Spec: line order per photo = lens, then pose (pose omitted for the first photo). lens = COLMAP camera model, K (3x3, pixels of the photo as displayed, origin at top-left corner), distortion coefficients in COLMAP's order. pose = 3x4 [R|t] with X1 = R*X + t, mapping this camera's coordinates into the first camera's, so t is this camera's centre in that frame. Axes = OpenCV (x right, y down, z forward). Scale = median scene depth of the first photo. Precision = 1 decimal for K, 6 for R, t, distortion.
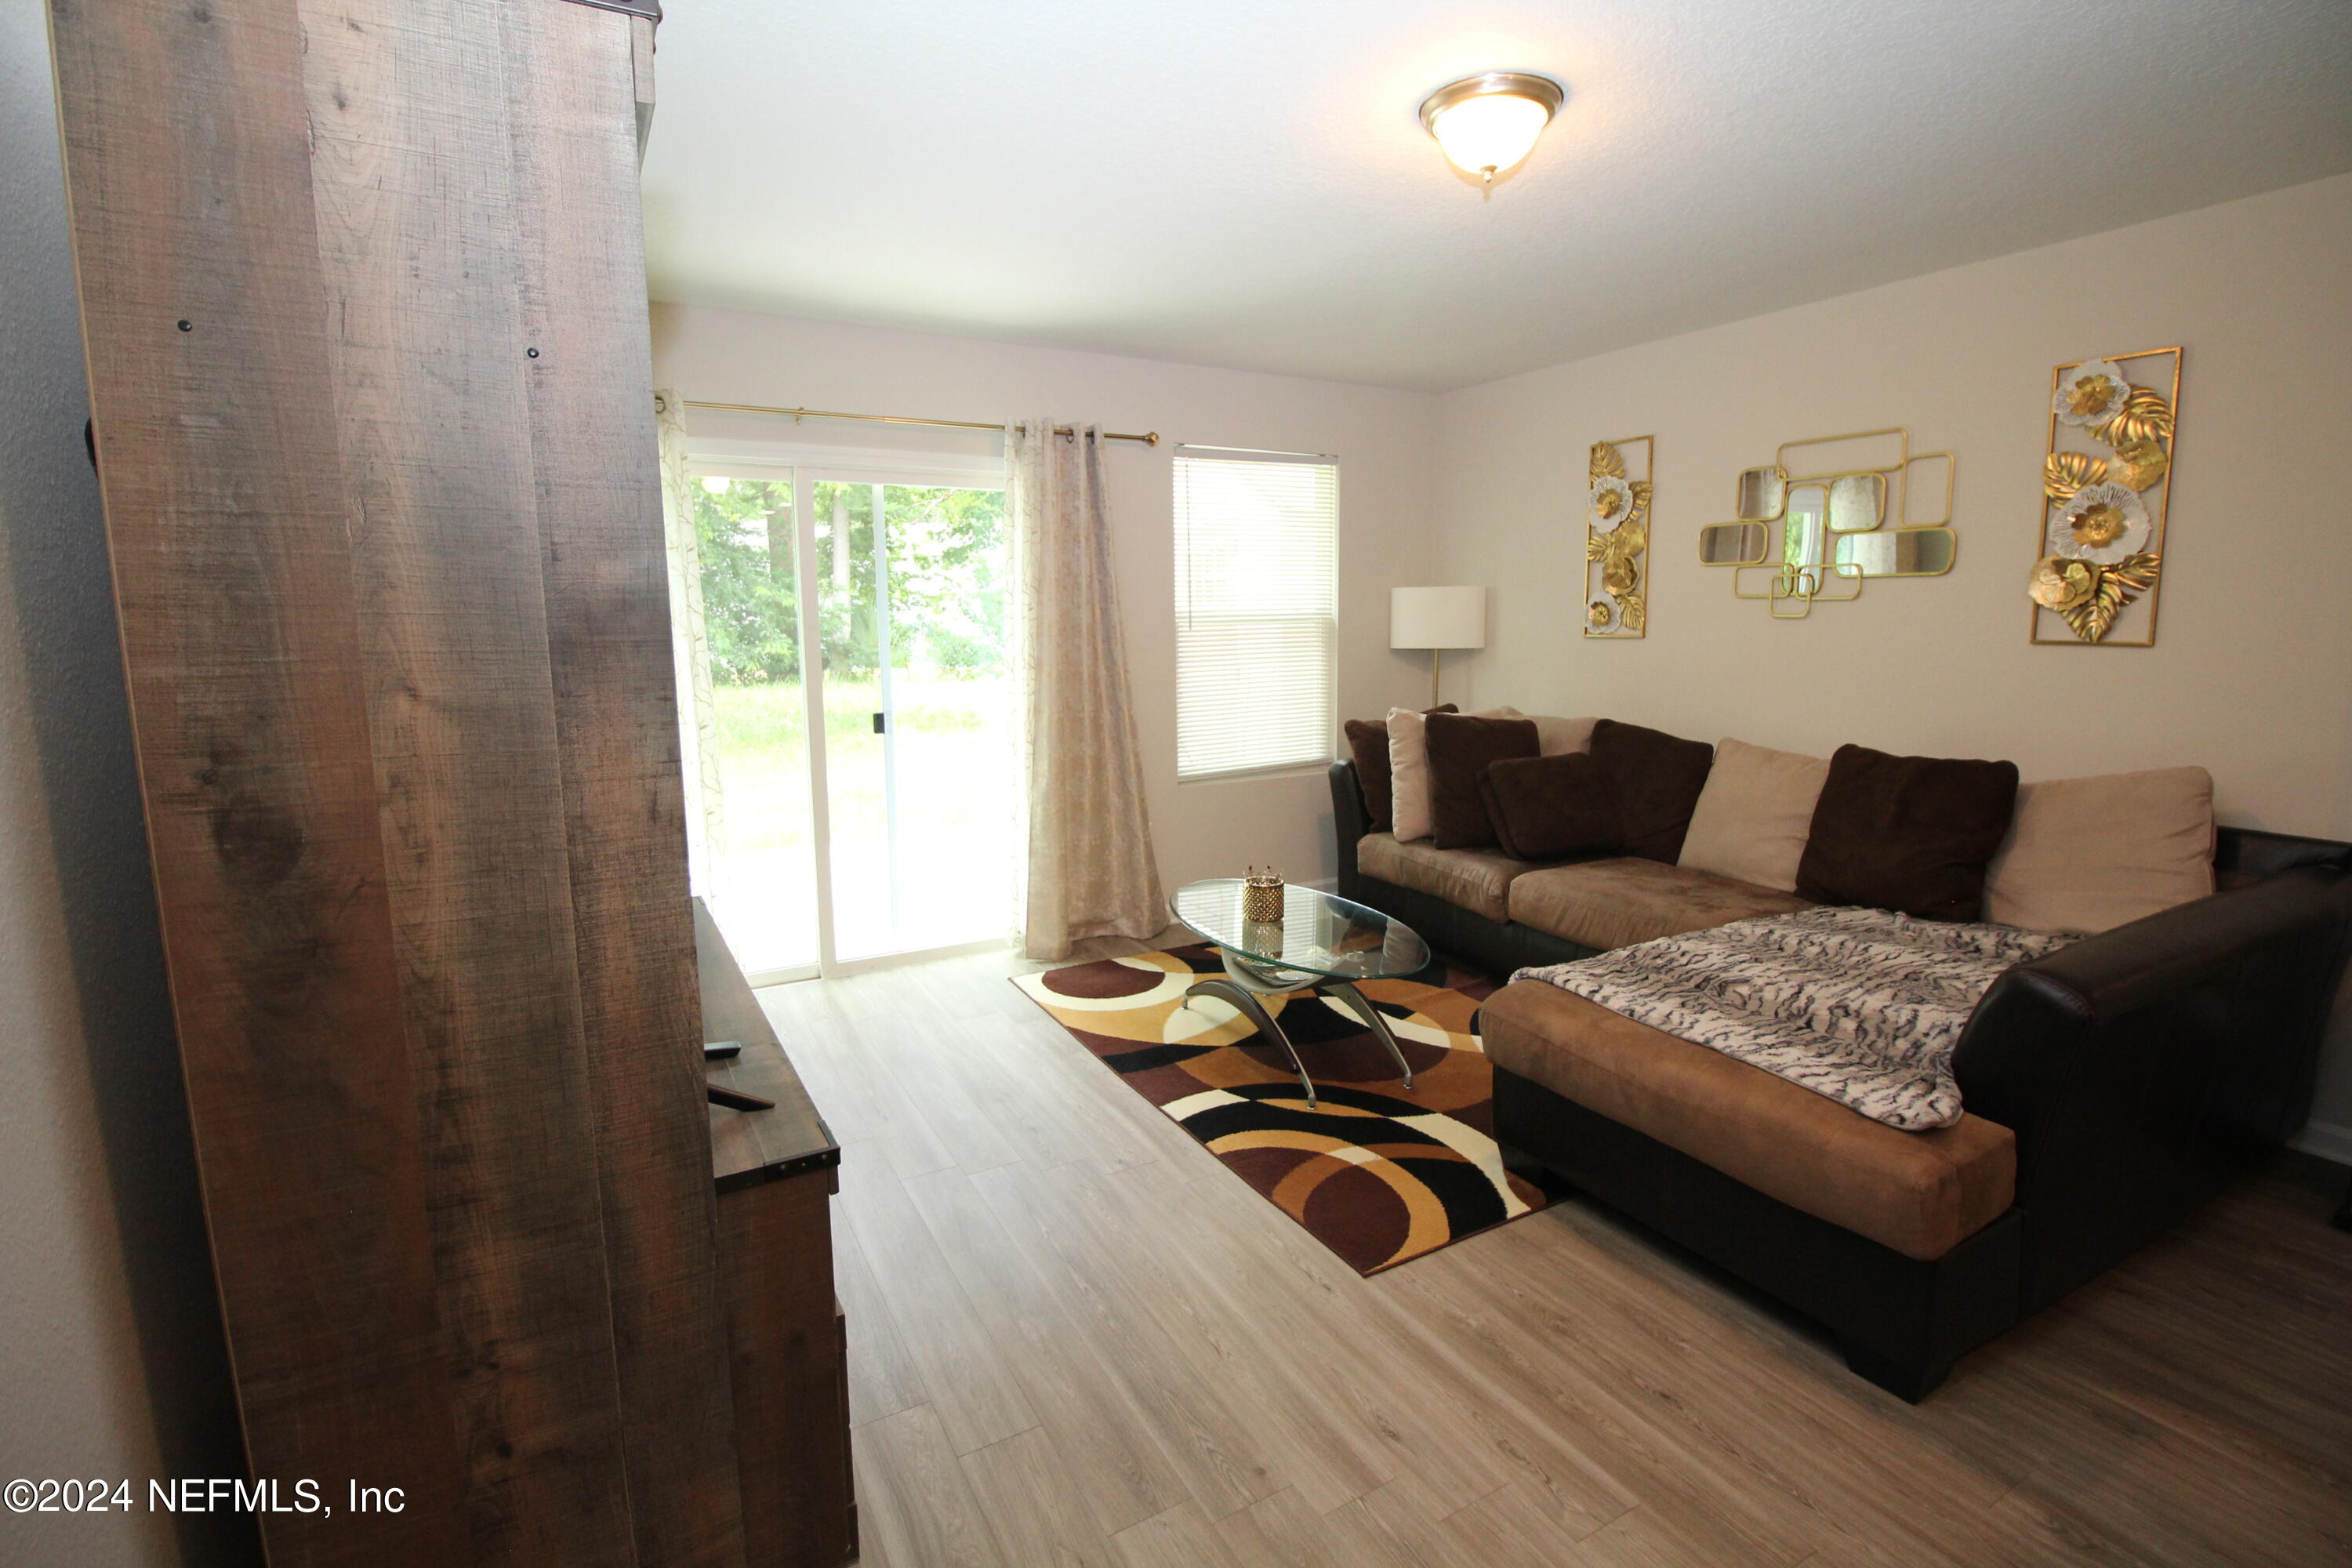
lens RADIAL K [[1088.3, 0, 1184.1], [0, 1088.3, 765.0], [0, 0, 1]] dist [-0.002866, -0.012762]
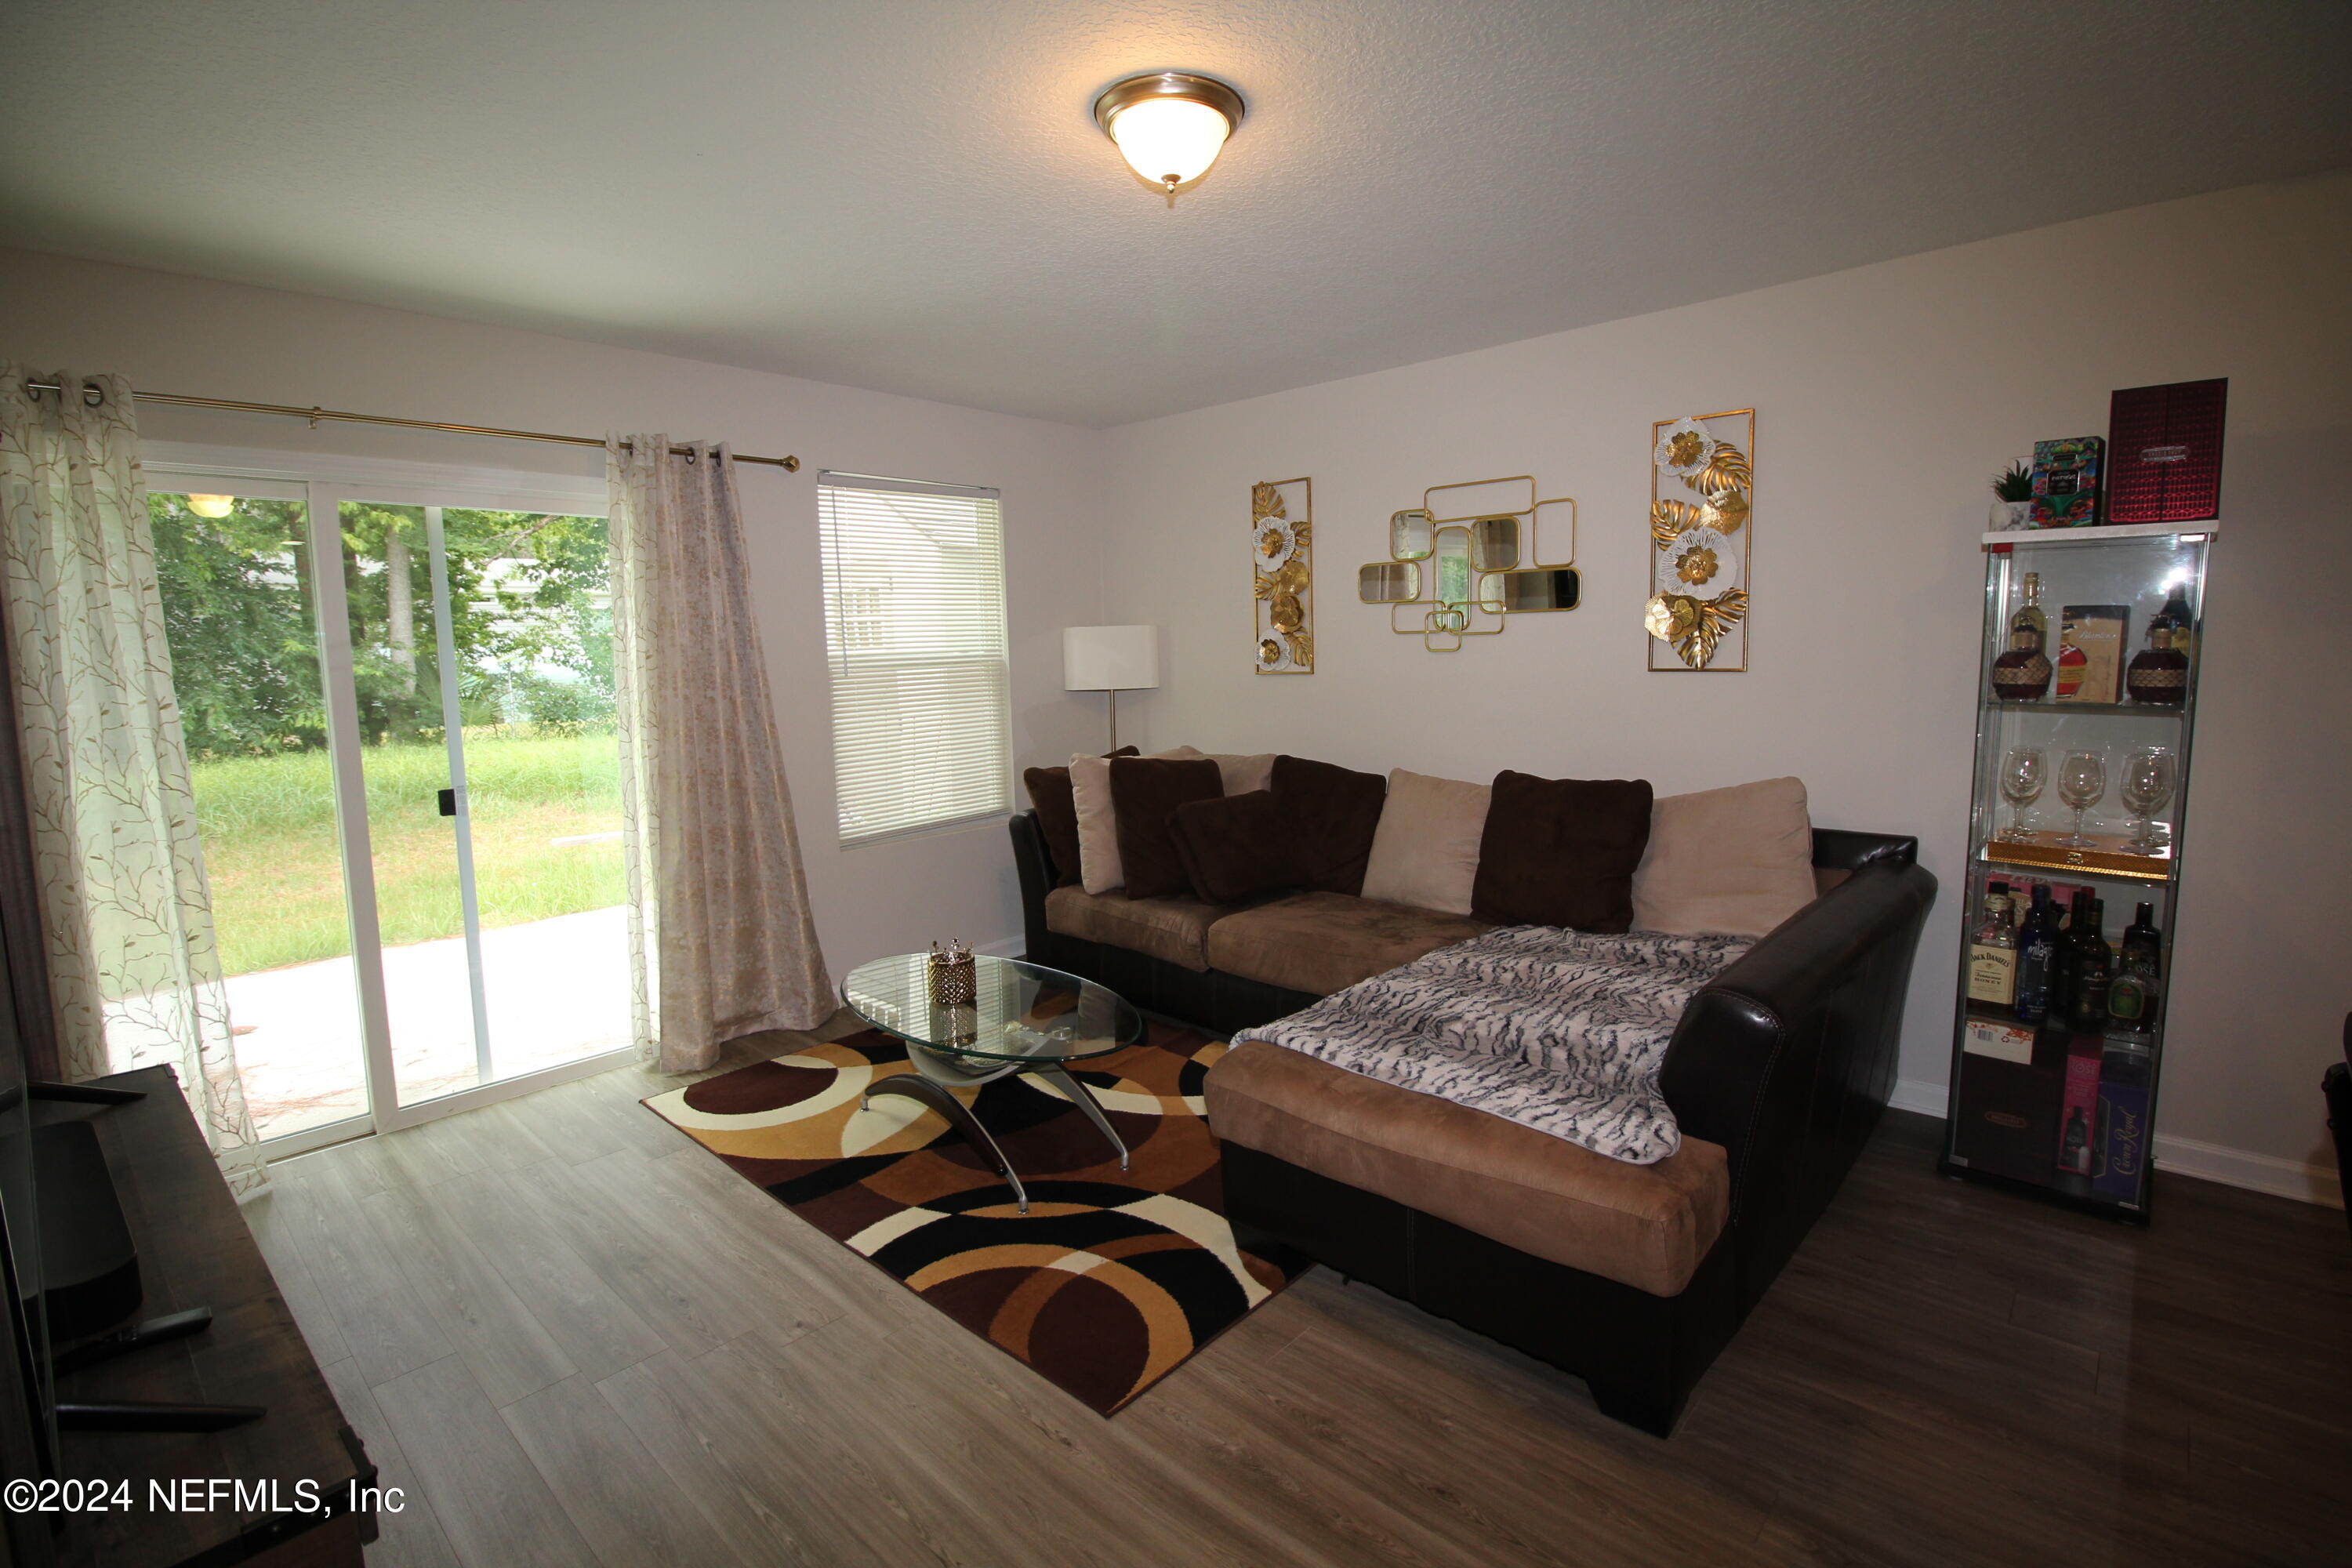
lens RADIAL K [[1087.9, 0, 1189.6], [0, 1087.9, 761.9], [0, 0, 1]] dist [-0.000572, -0.013759]
pose [[0.949115, -0.048115, 0.311234, -0.012578], [0.059802, 0.997814, -0.028109, -0.018359], [-0.309201, 0.045291, 0.949918, 0.099792]]
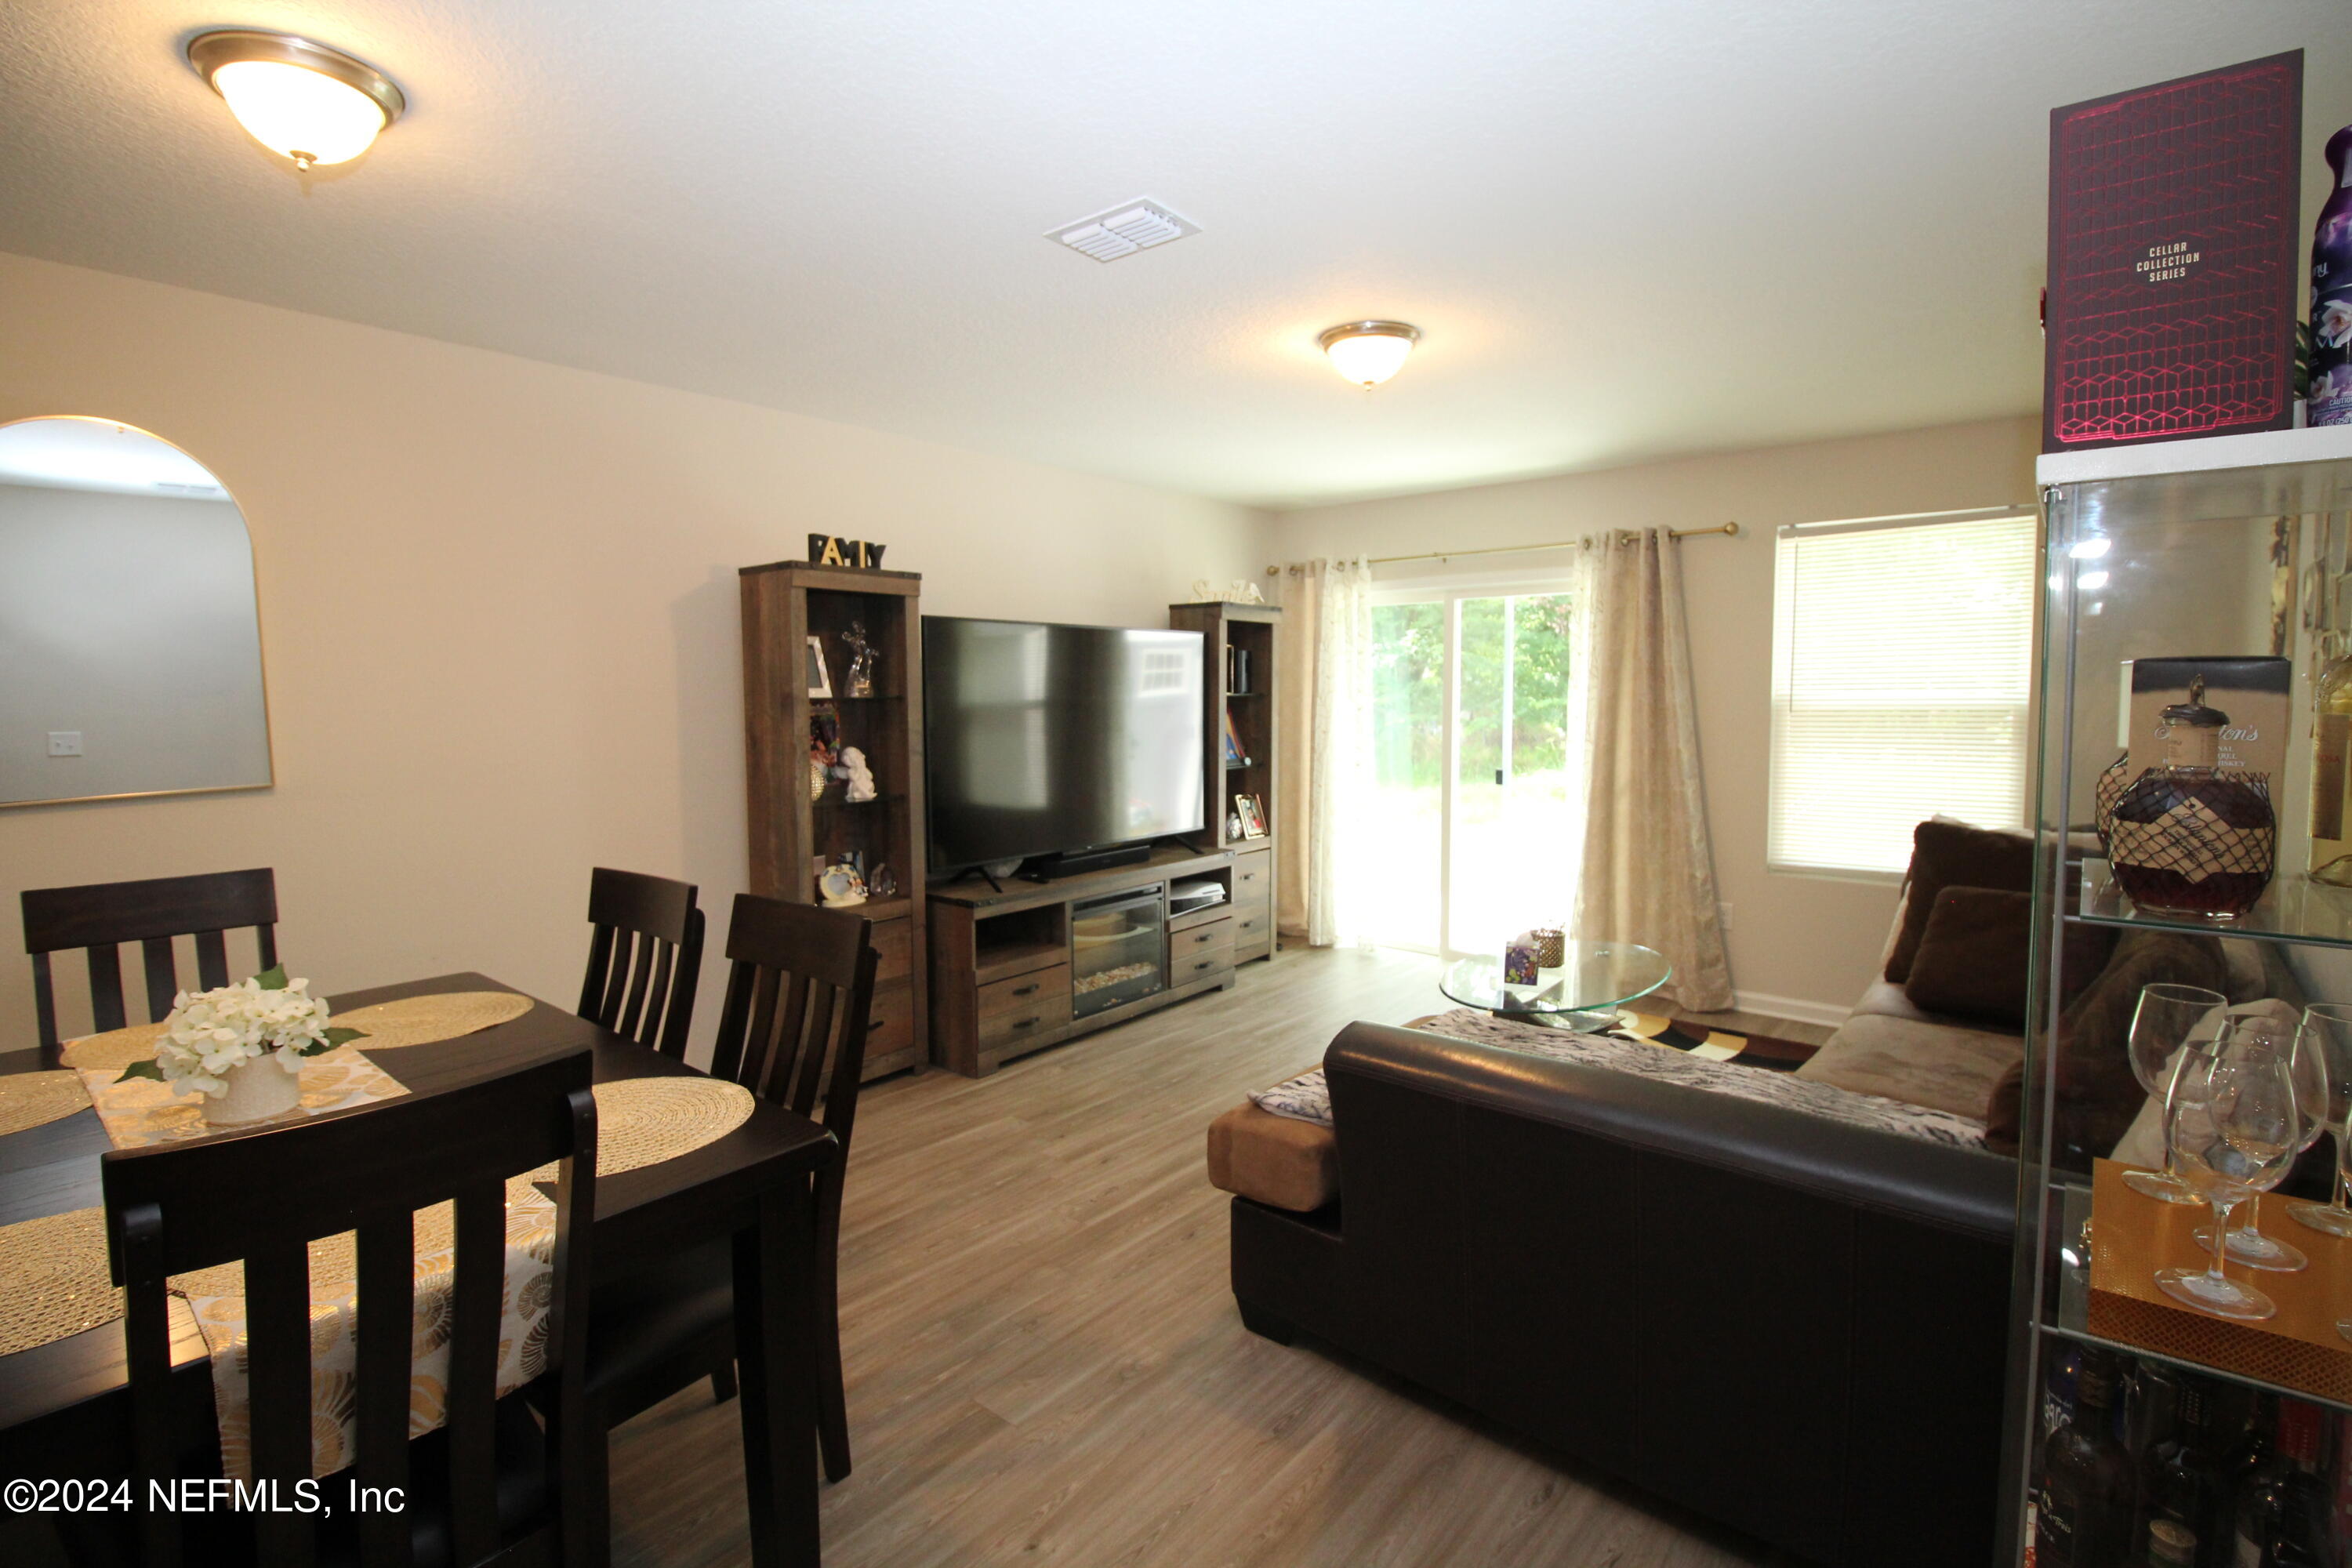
lens RADIAL K [[1087.9, 0, 1189.6], [0, 1087.9, 761.9], [0, 0, 1]] dist [-0.000572, -0.013759]
pose [[0.355543, 0.070461, -0.932000, 1.131902], [-0.134183, 0.990673, 0.023708, -0.053018], [0.924978, 0.116630, 0.361681, 0.253400]]
